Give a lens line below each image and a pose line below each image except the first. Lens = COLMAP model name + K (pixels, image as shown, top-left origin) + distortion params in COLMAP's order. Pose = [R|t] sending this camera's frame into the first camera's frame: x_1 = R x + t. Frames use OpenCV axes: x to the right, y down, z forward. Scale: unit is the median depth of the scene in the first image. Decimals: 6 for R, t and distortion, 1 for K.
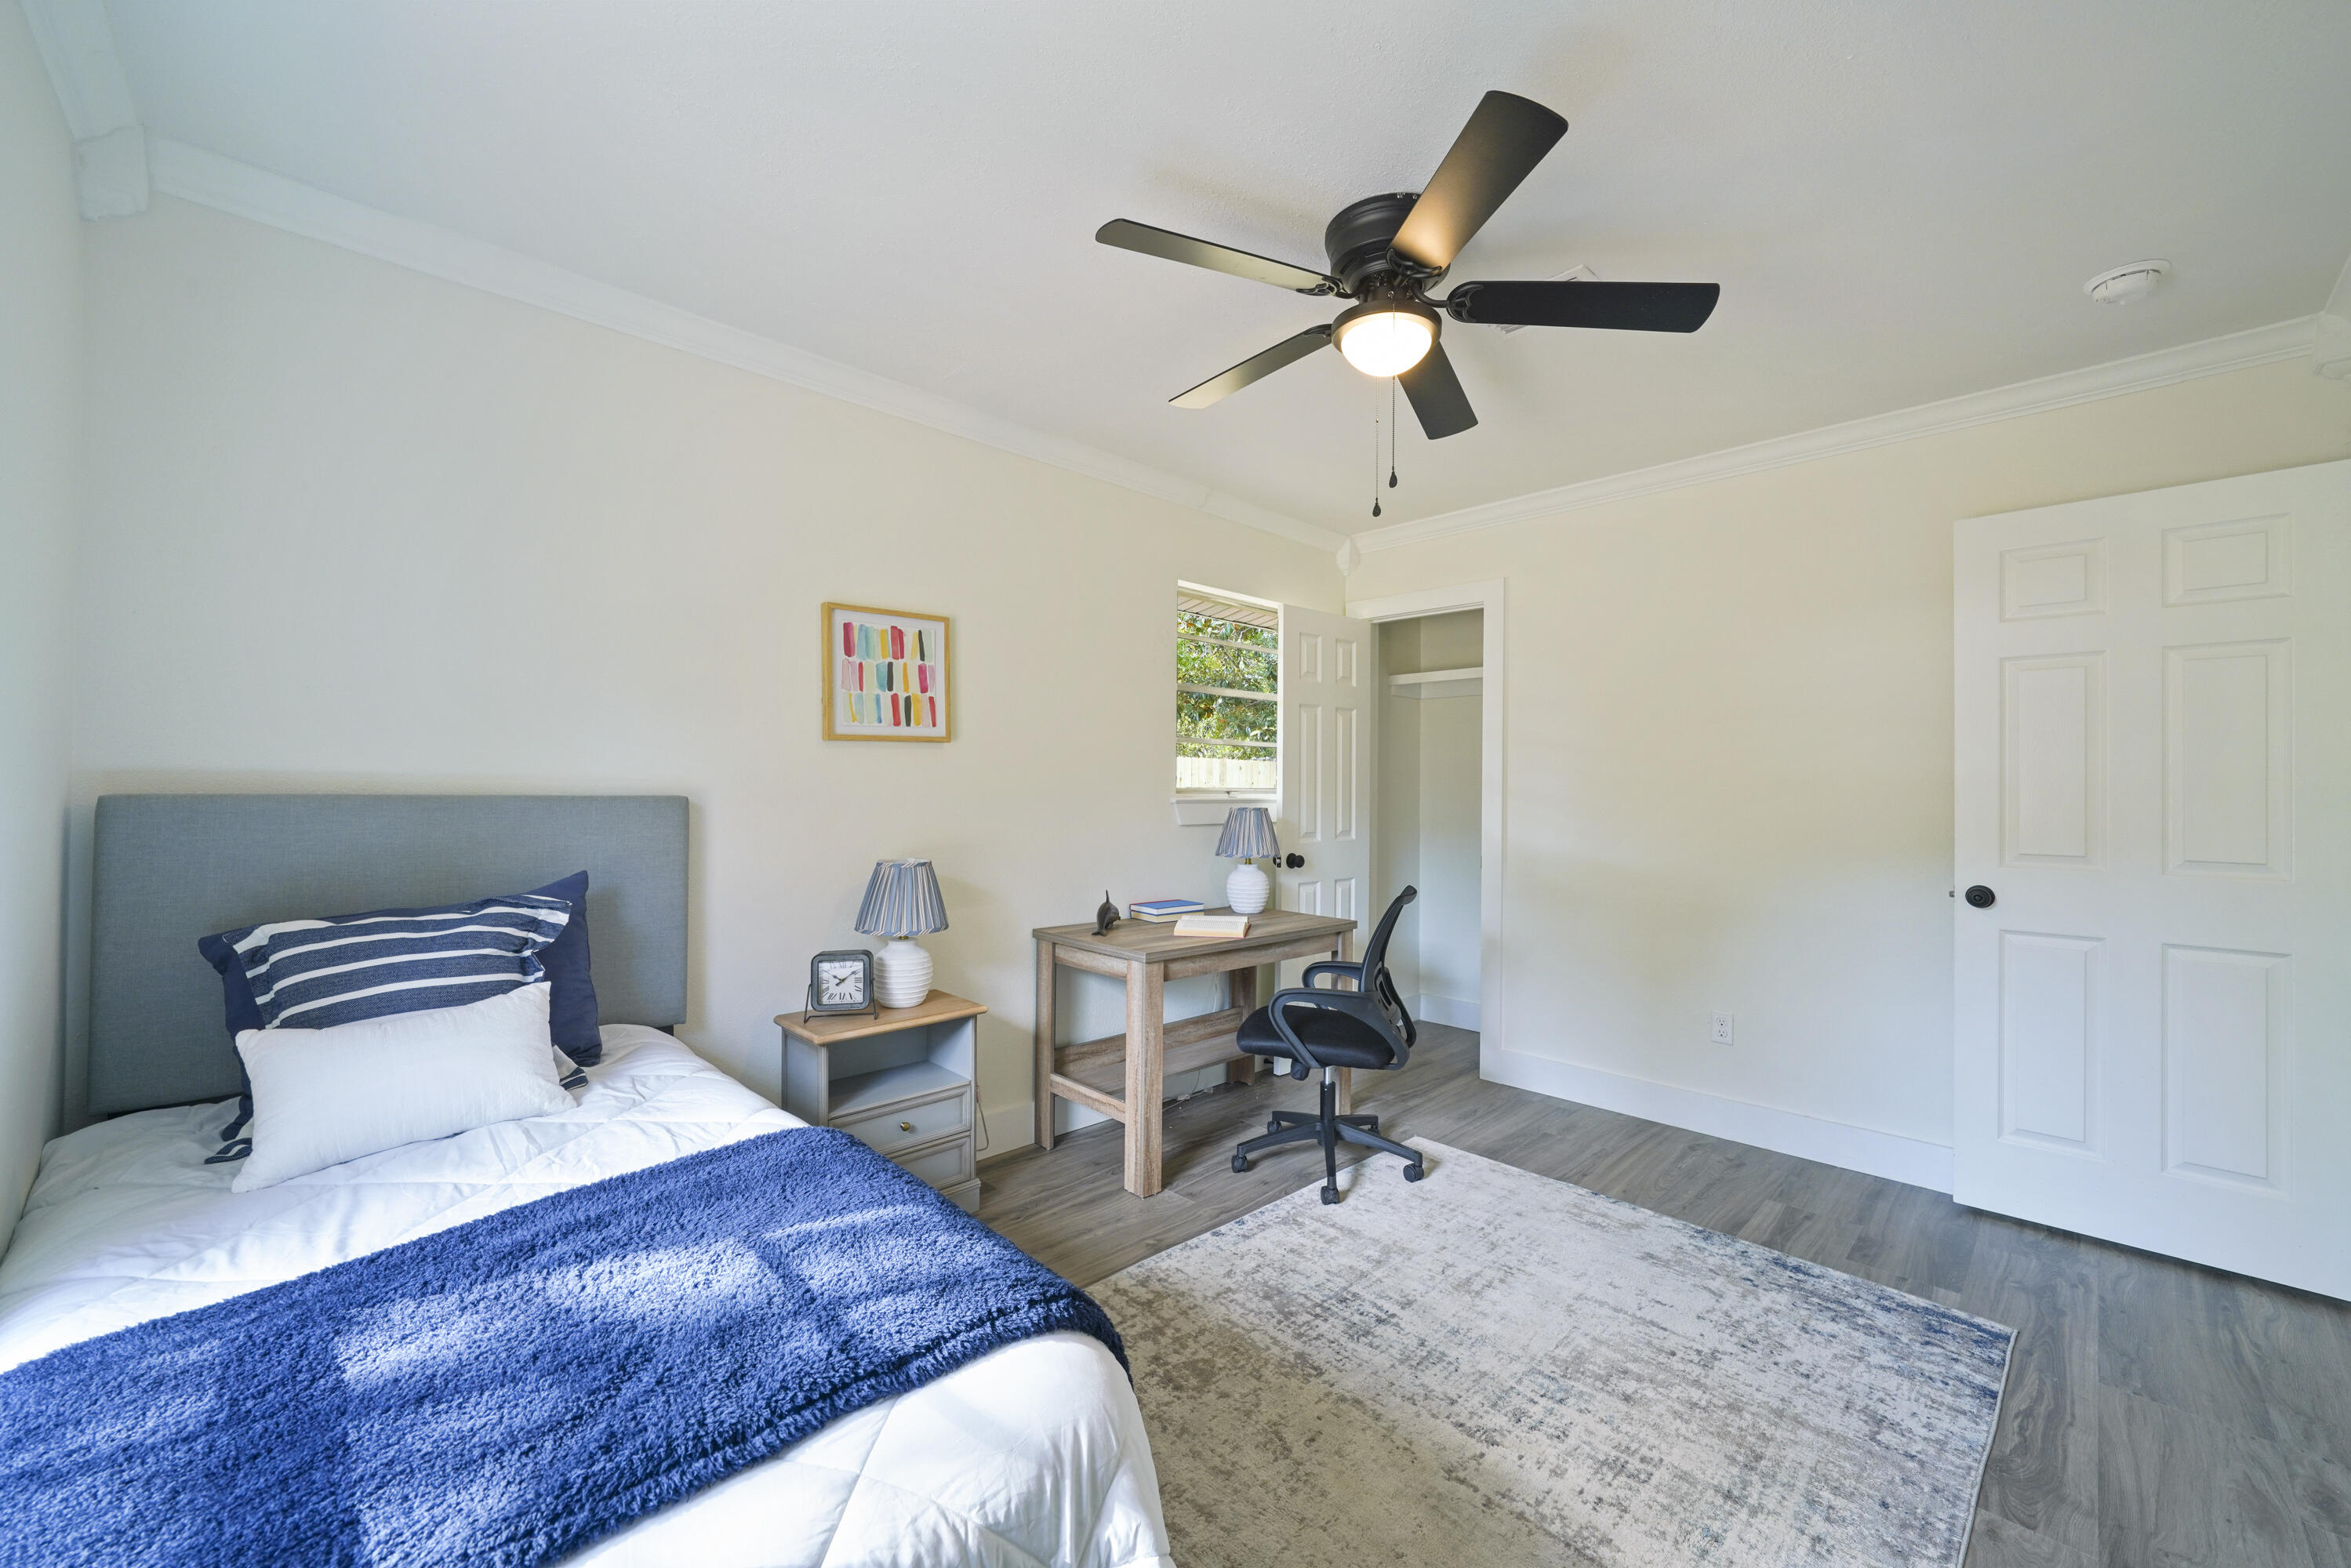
lens RADIAL K [[903.8, 0, 1184.3], [0, 903.8, 785.7], [0, 0, 1]] dist [-0.004037, 0.000178]
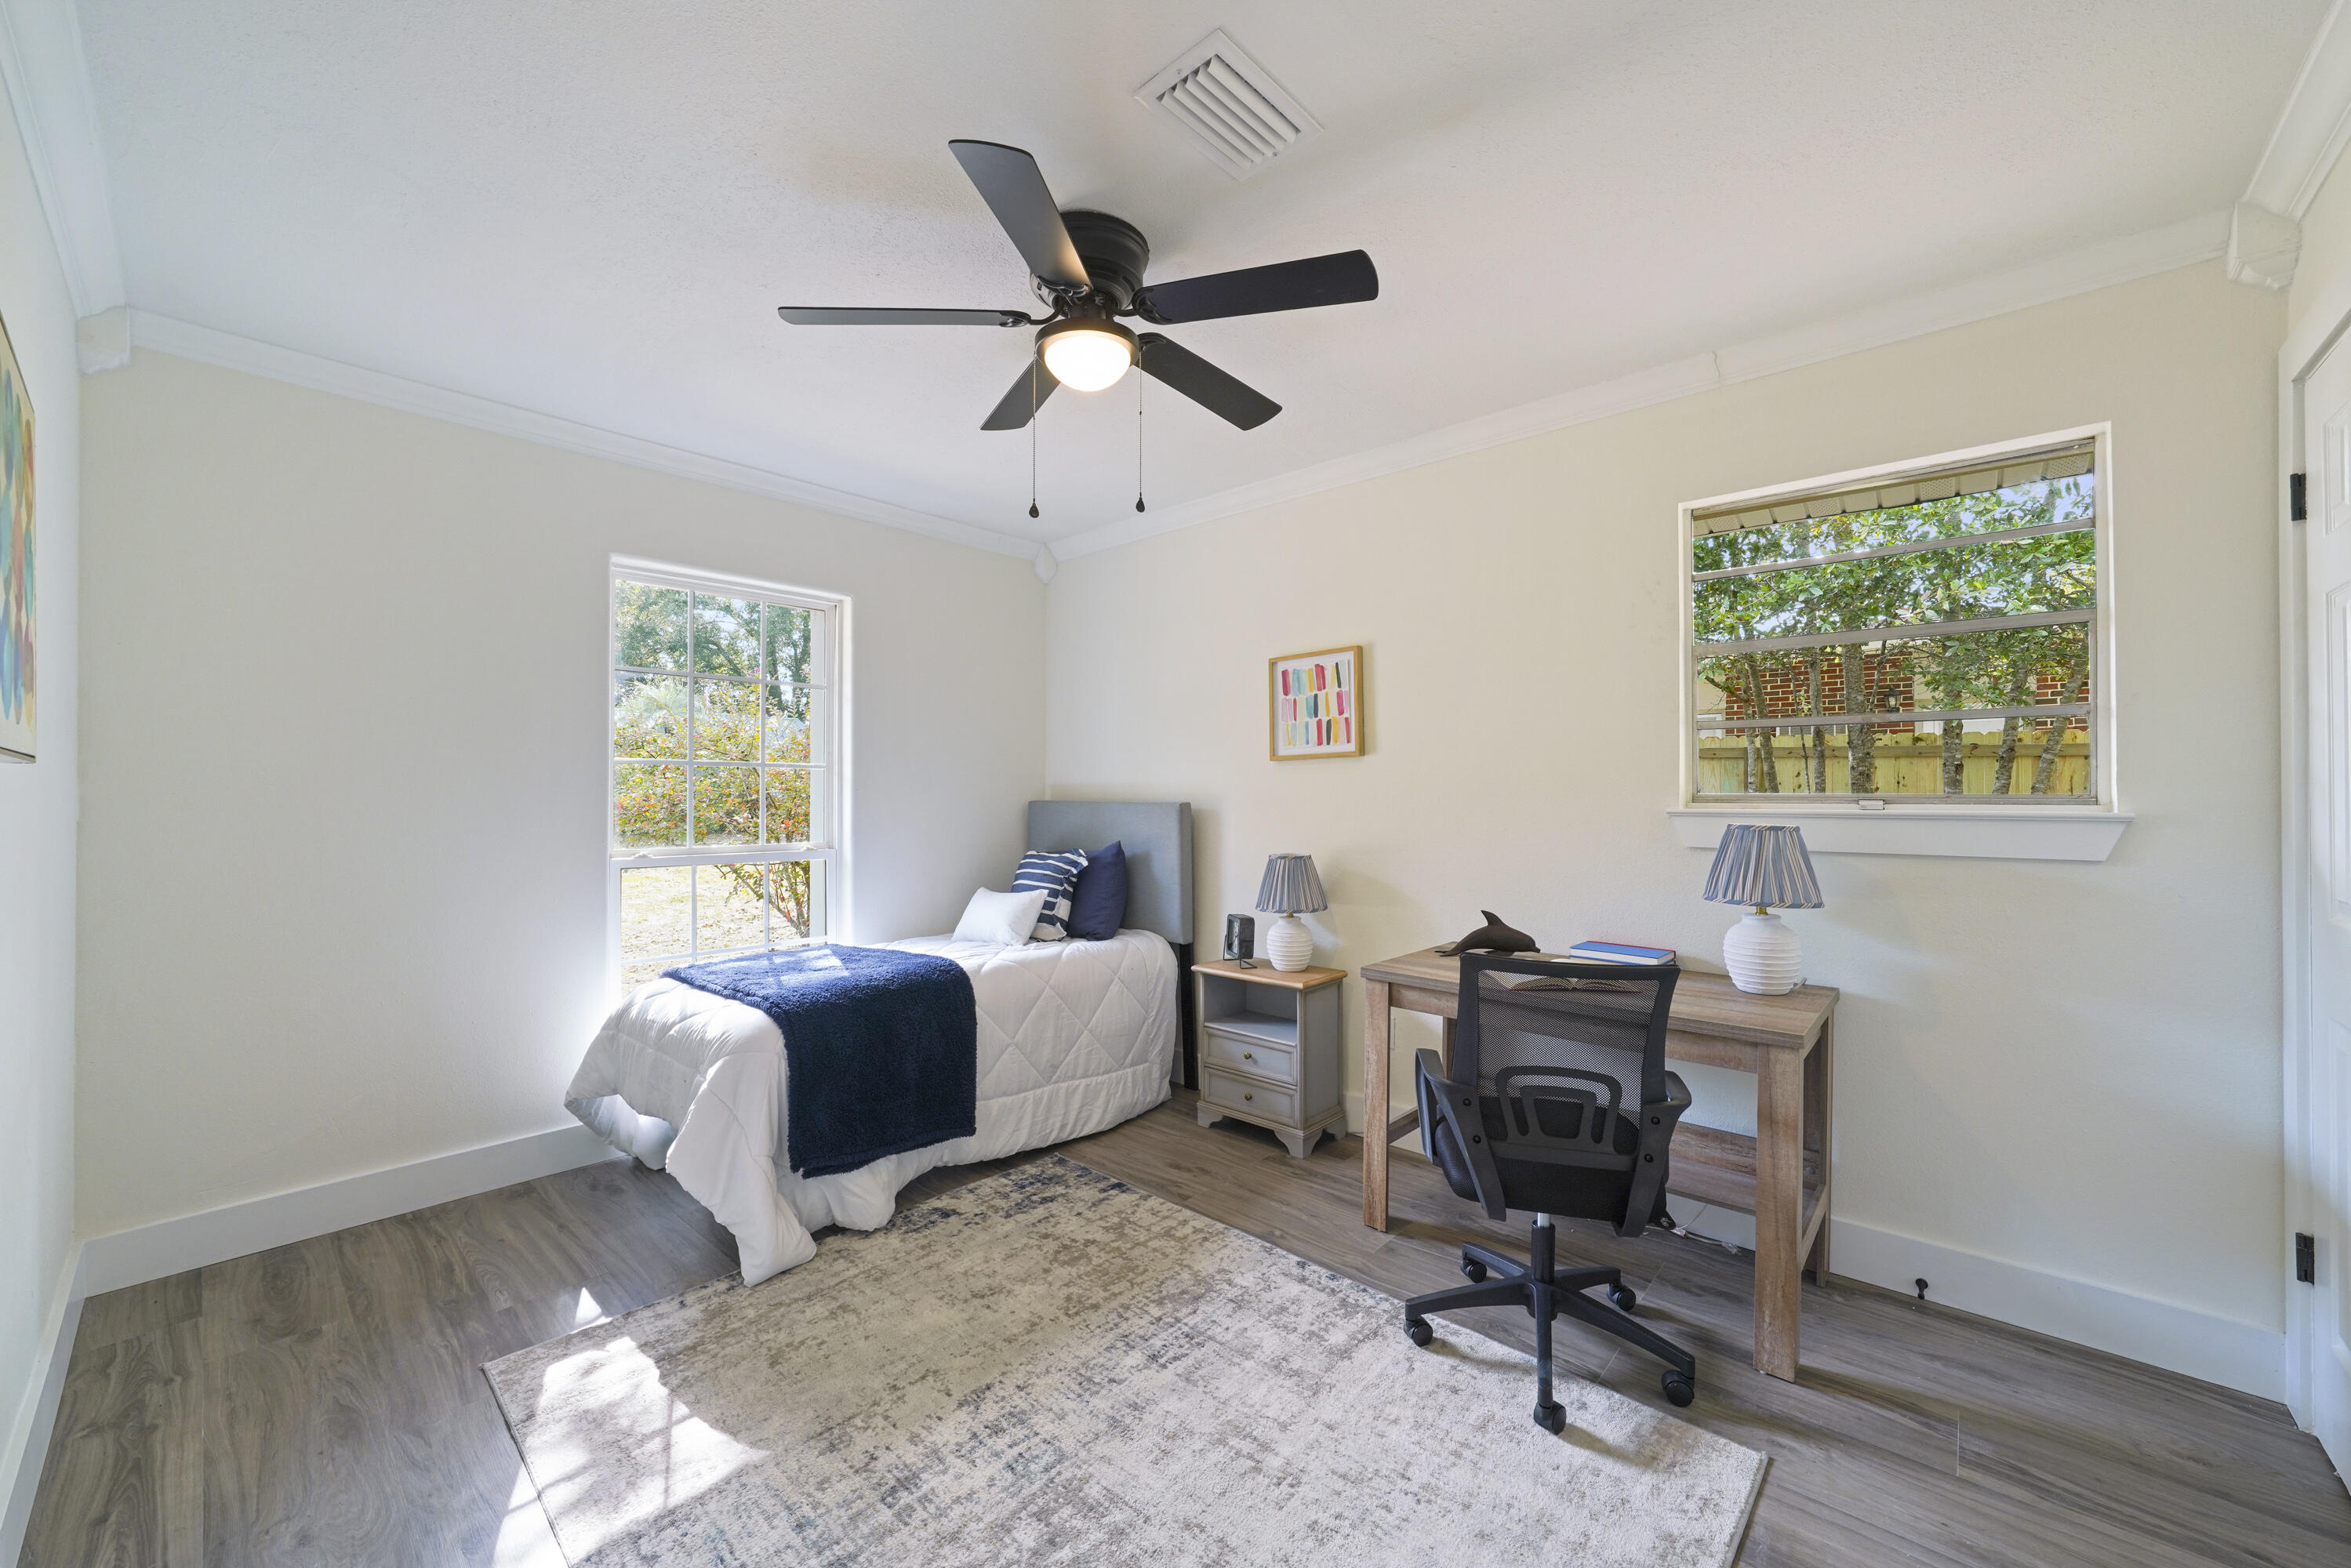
lens RADIAL K [[903.8, 0, 1184.3], [0, 903.8, 785.7], [0, 0, 1]] dist [-0.004037, 0.000178]
pose [[0.064136, -0.015024, -0.997828, 0.919241], [0.005749, 0.999876, -0.014685, 0.005558], [0.997925, -0.004794, 0.064214, 0.763671]]
